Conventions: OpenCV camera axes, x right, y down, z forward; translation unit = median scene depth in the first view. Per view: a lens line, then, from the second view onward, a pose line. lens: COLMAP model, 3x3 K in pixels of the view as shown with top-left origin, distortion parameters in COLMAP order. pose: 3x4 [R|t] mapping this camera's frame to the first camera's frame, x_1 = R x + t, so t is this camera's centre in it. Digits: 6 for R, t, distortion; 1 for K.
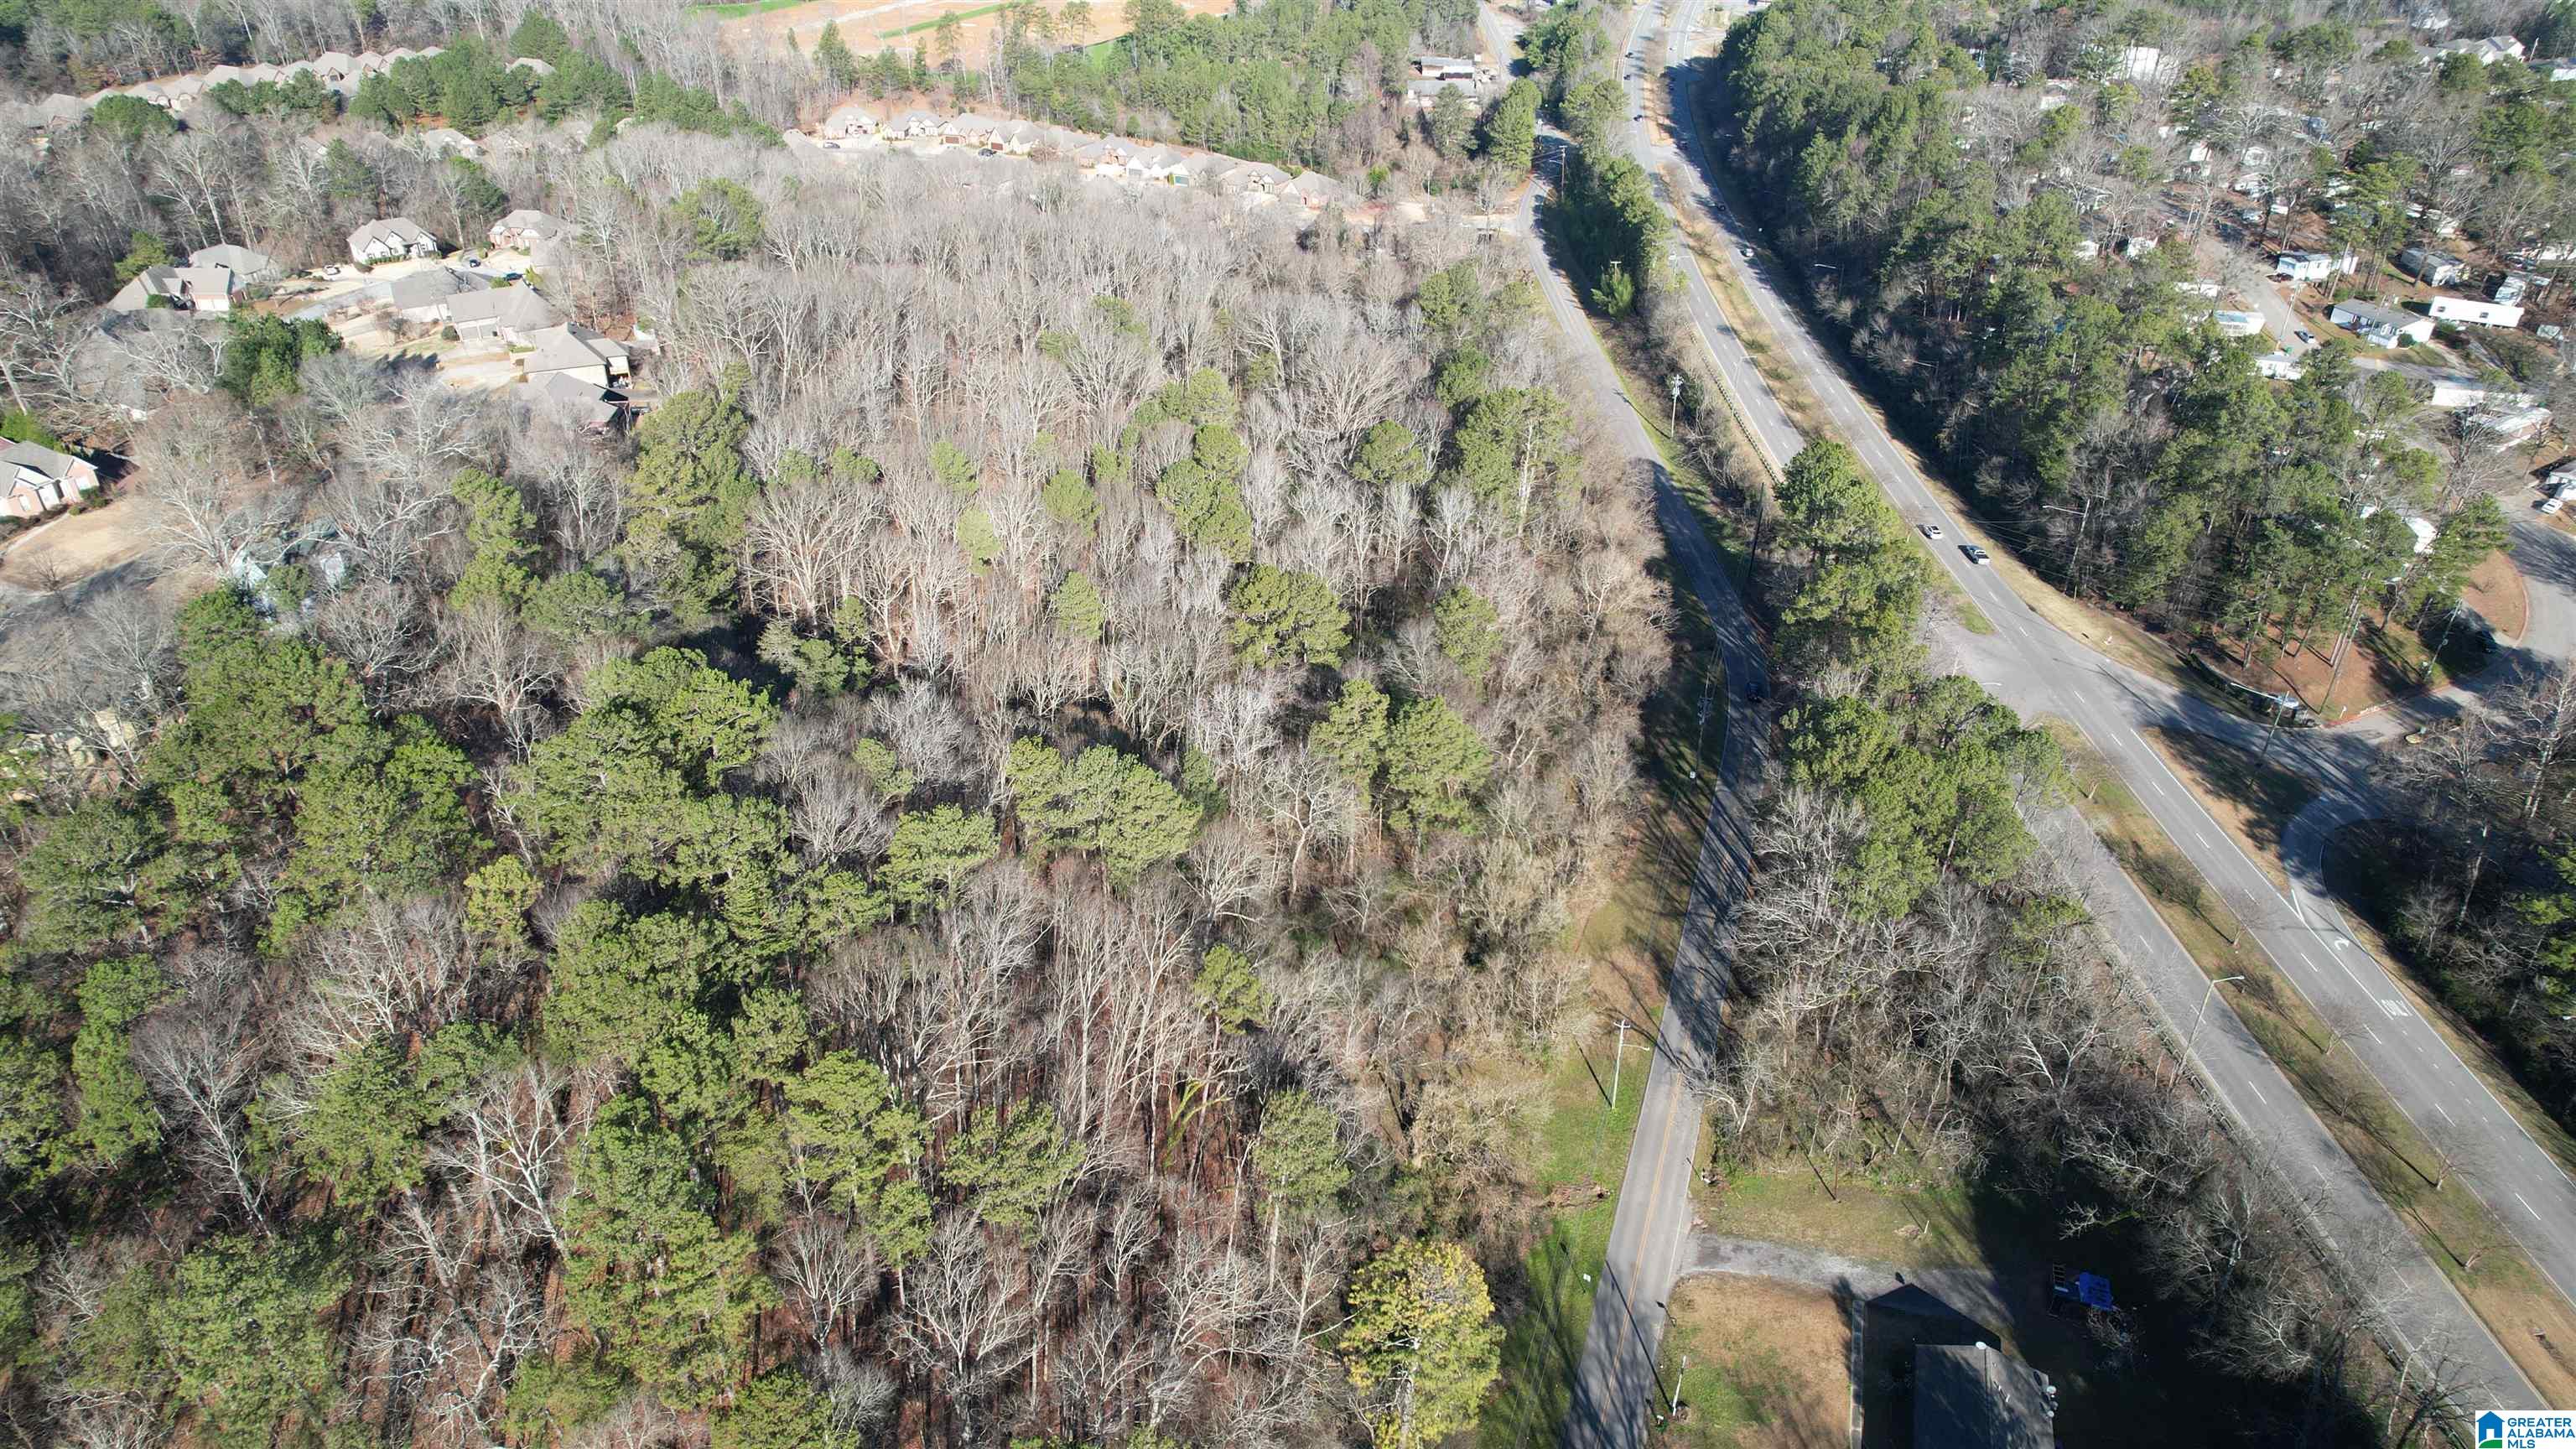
lens RADIAL K [[1647.5, 0, 1288.0], [0, 1647.5, 724.5], [0, 0, 1]] dist [-0.082360, 0.078185]
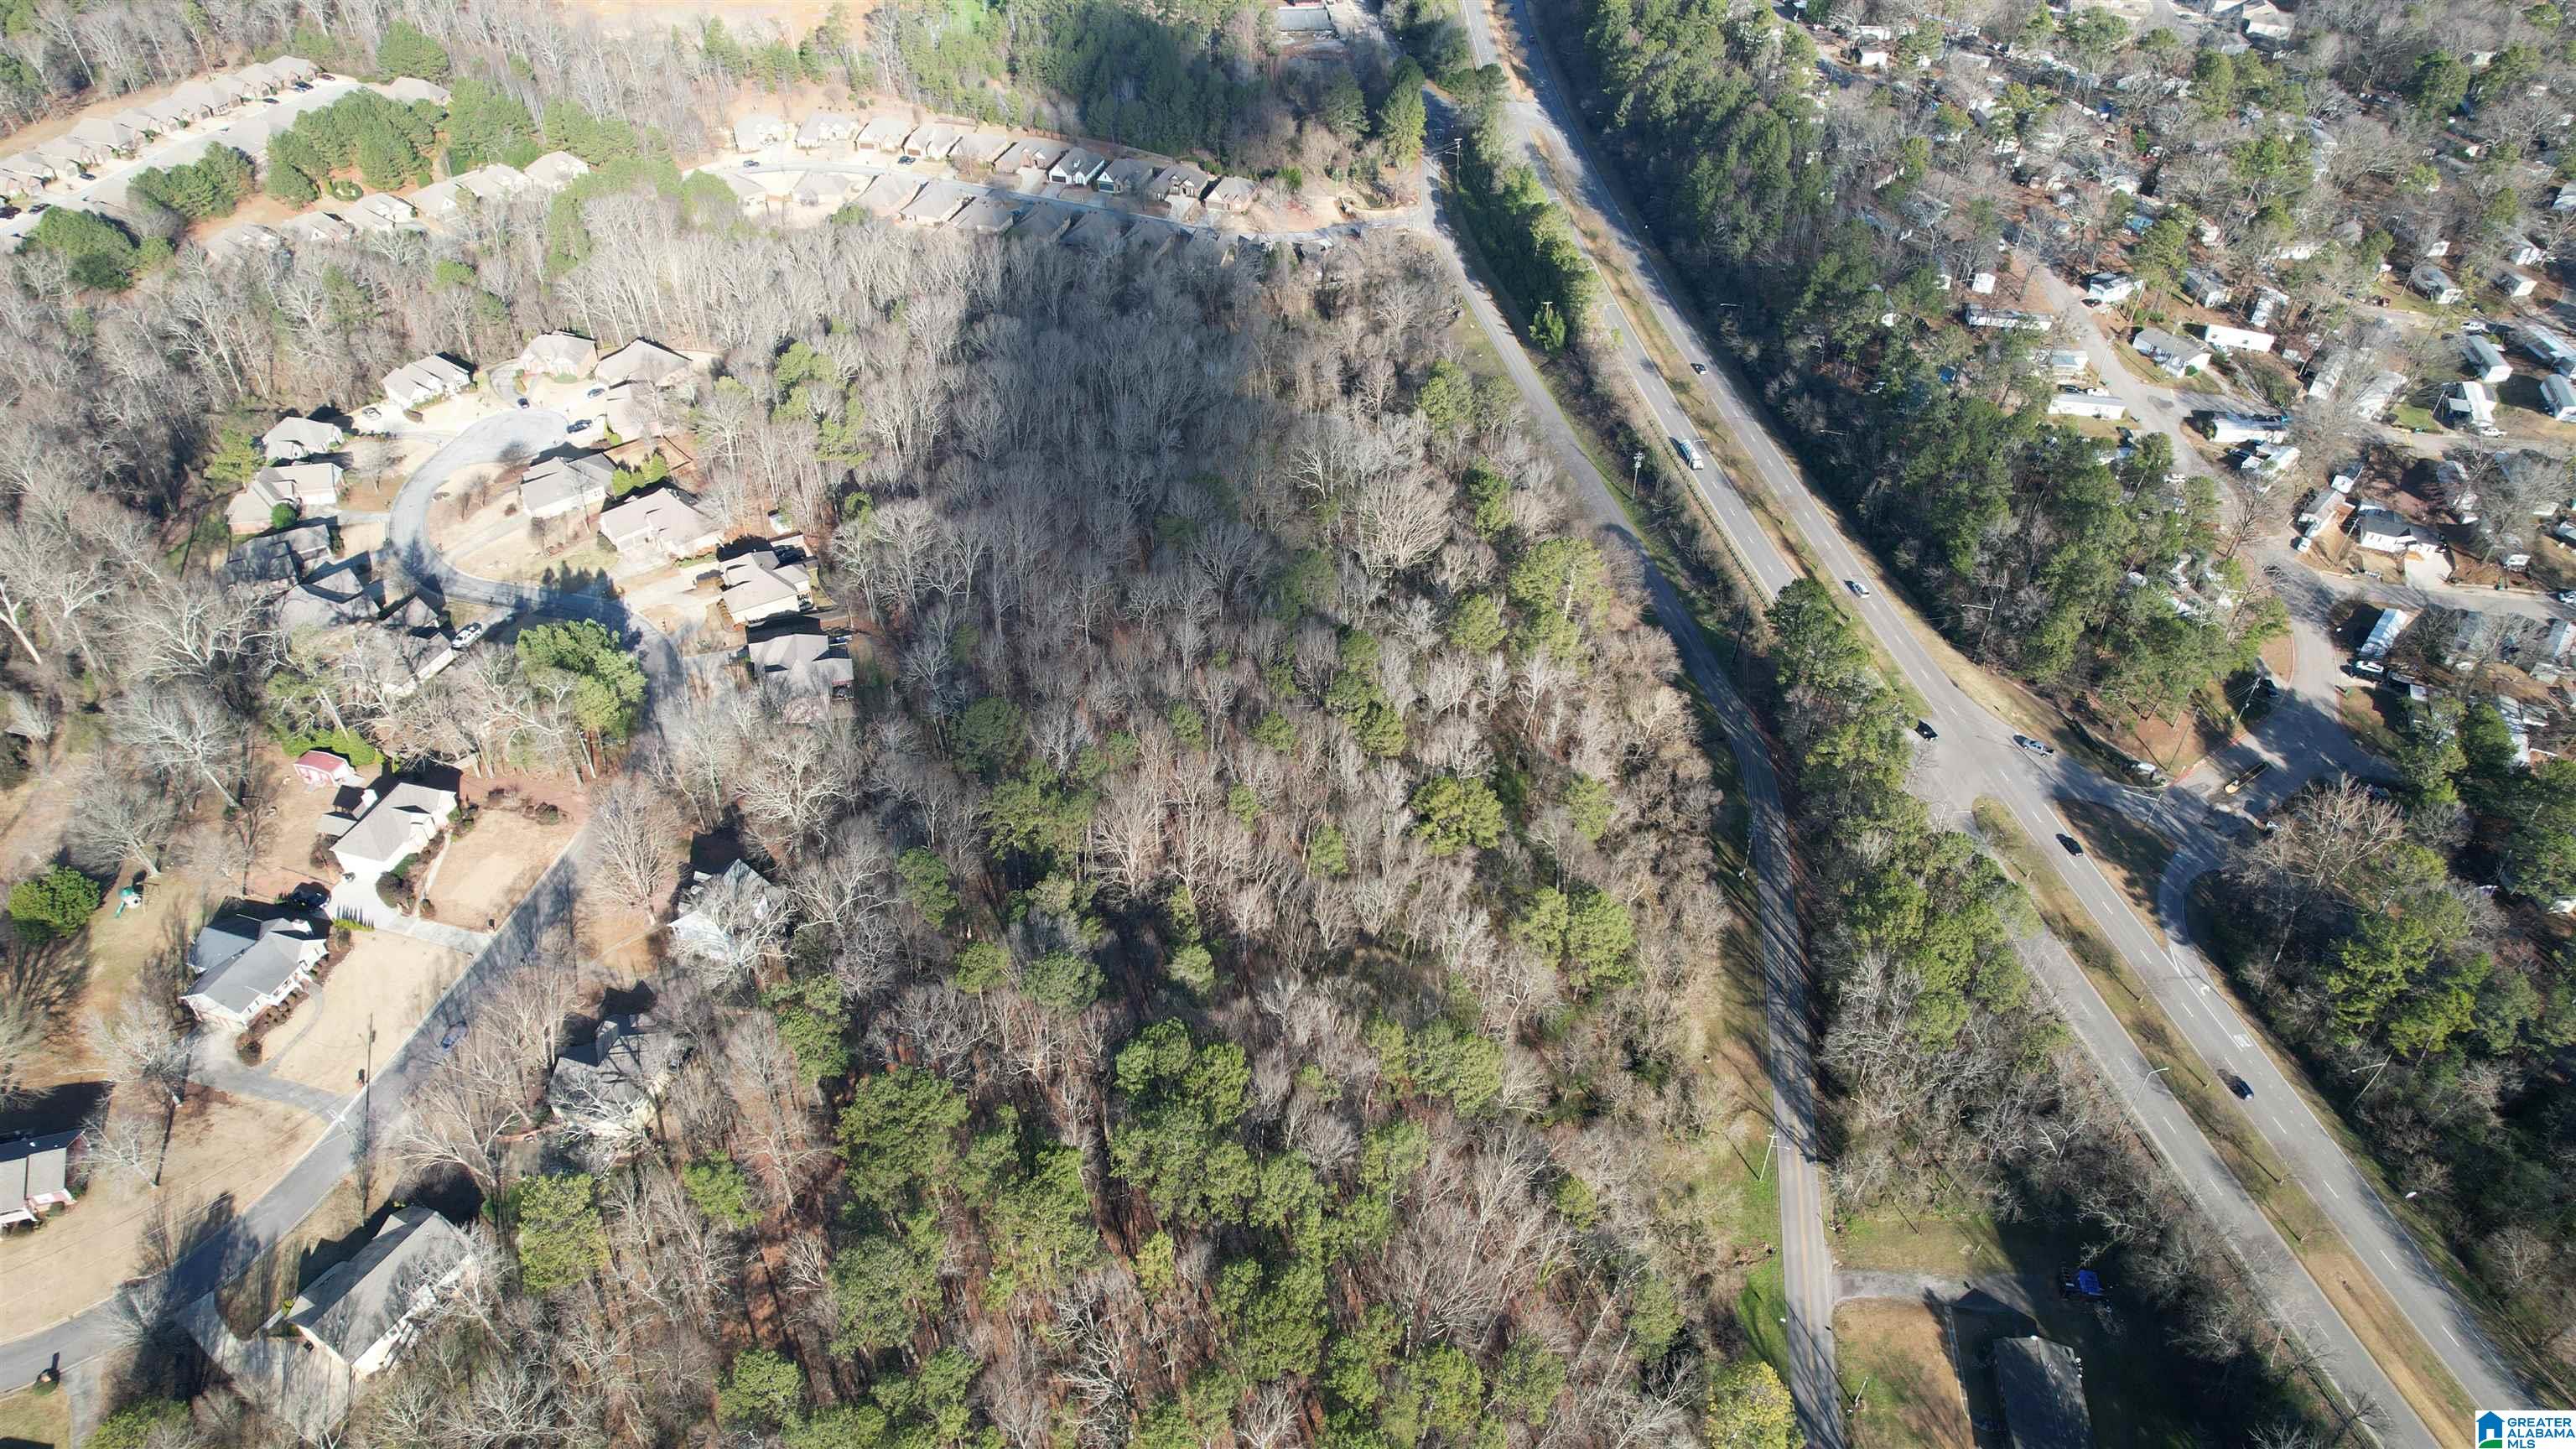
lens RADIAL K [[1647.5, 0, 1288.0], [0, 1647.5, 724.5], [0, 0, 1]] dist [-0.082360, 0.078185]
pose [[0.984775, -0.107347, 0.136726, -0.242472], [0.084049, 0.982530, 0.166042, -0.289625], [-0.152162, -0.152023, 0.976594, -0.195068]]
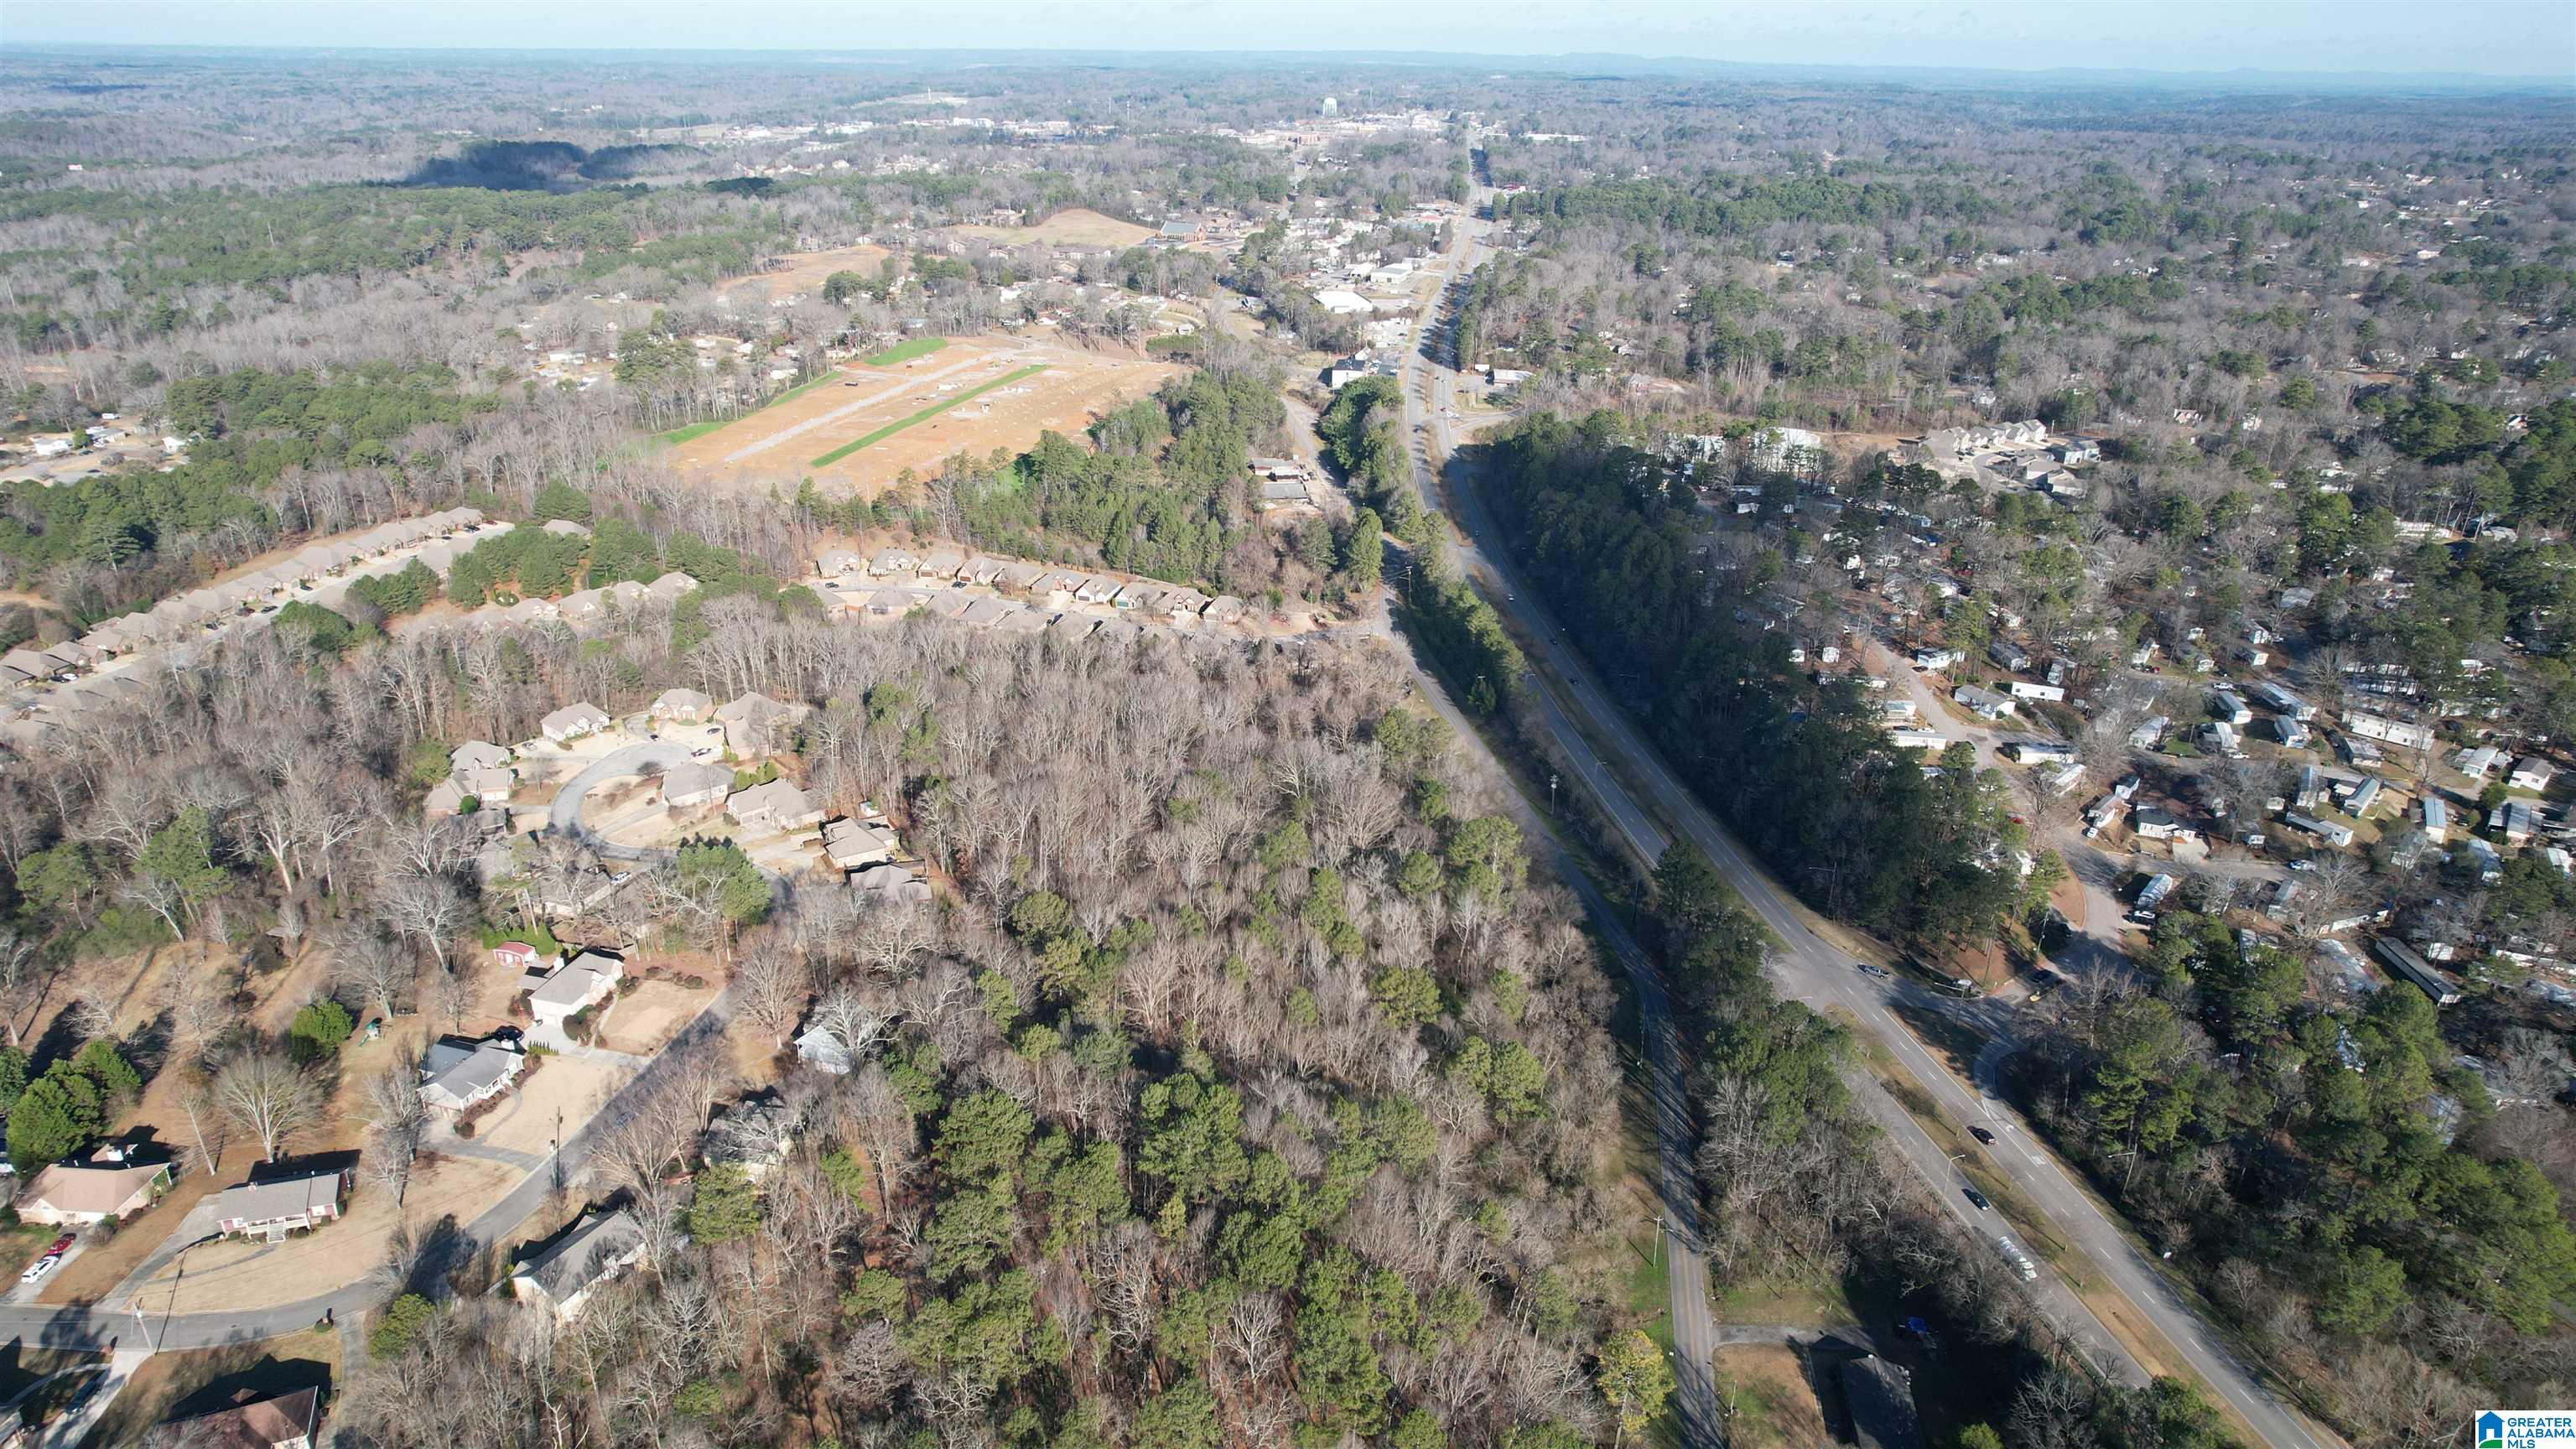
lens RADIAL K [[1641.0, 0, 1288.0], [0, 1641.0, 724.5], [0, 0, 1]] dist [-0.047446, 0.000489]
pose [[0.983031, -0.065540, 0.171331, -0.304822], [0.089163, 0.986957, -0.134034, -0.099055], [-0.160312, 0.147036, 0.976053, -0.509881]]
